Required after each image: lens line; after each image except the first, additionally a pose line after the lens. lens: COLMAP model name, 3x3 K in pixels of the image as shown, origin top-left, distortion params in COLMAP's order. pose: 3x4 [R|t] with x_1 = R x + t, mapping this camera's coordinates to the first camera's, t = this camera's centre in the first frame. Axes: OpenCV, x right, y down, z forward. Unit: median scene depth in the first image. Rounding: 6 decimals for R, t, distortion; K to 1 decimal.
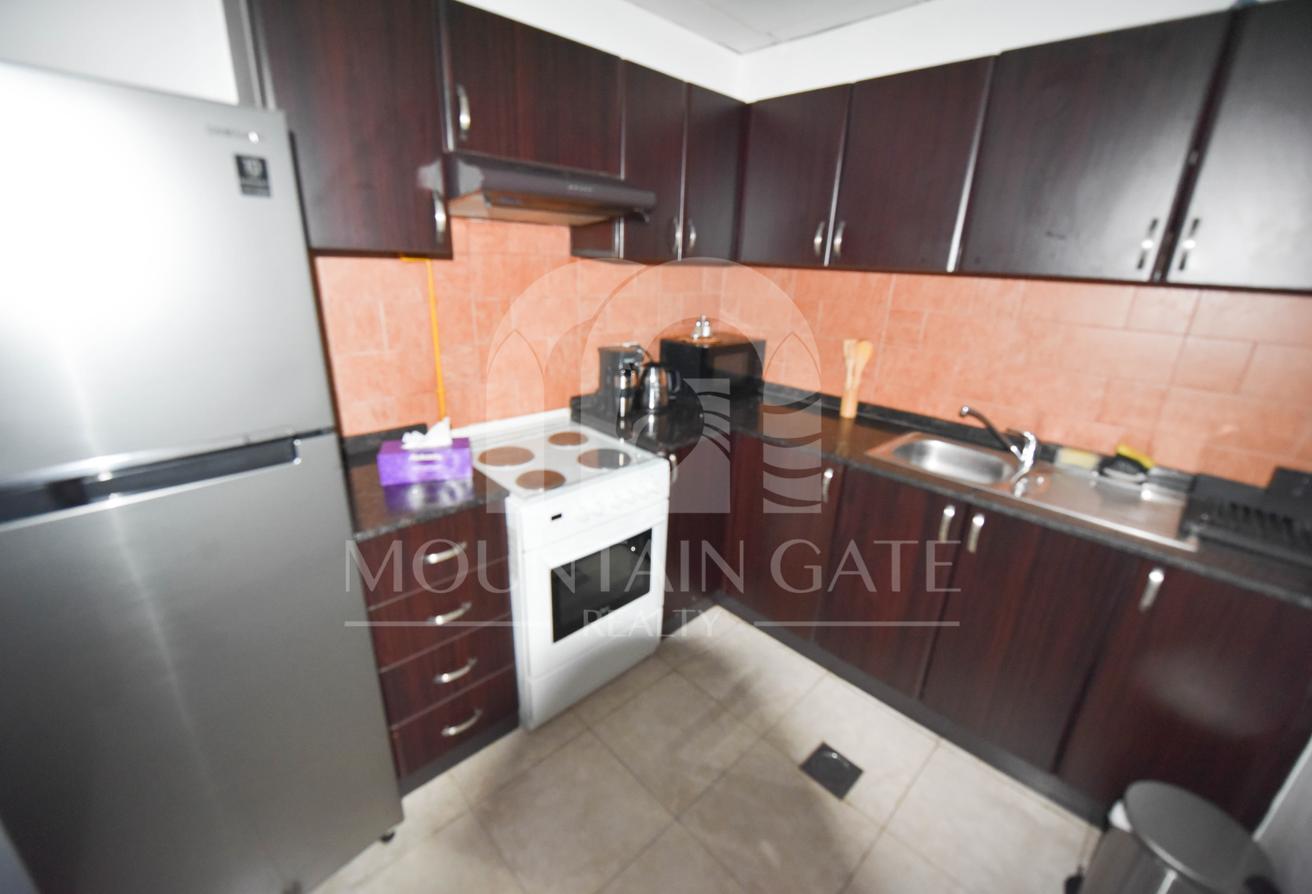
lens RADIAL K [[538.5, 0, 657.8], [0, 538.5, 436.5], [0, 0, 1]] dist [-0.001686, -0.007063]
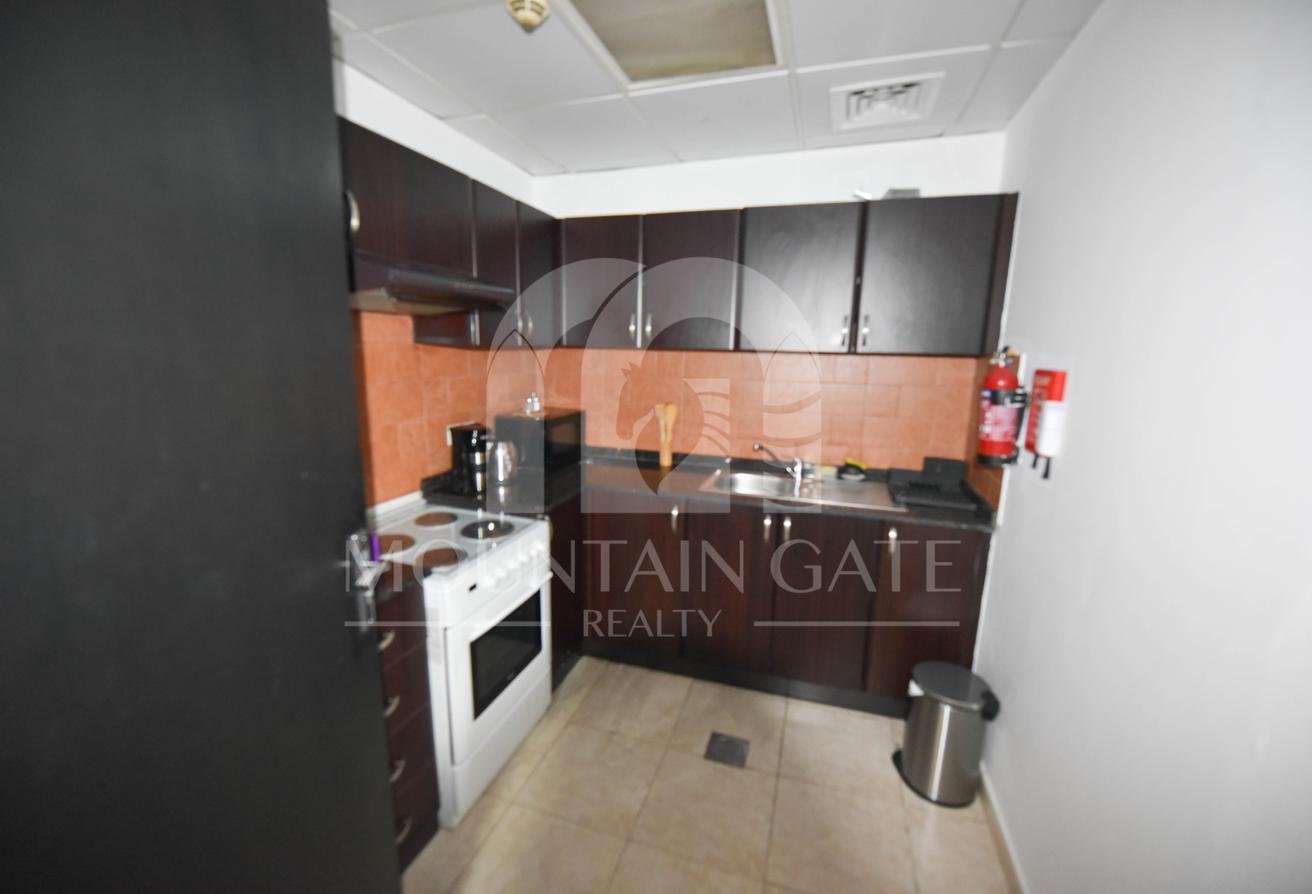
lens RADIAL K [[538.5, 0, 657.8], [0, 538.5, 436.5], [0, 0, 1]] dist [-0.001686, -0.007063]
pose [[0.879910, -0.096806, 0.465174, -0.266425], [0.160512, 0.982031, -0.099253, 0.019465], [-0.447207, 0.161999, 0.879637, -0.094245]]
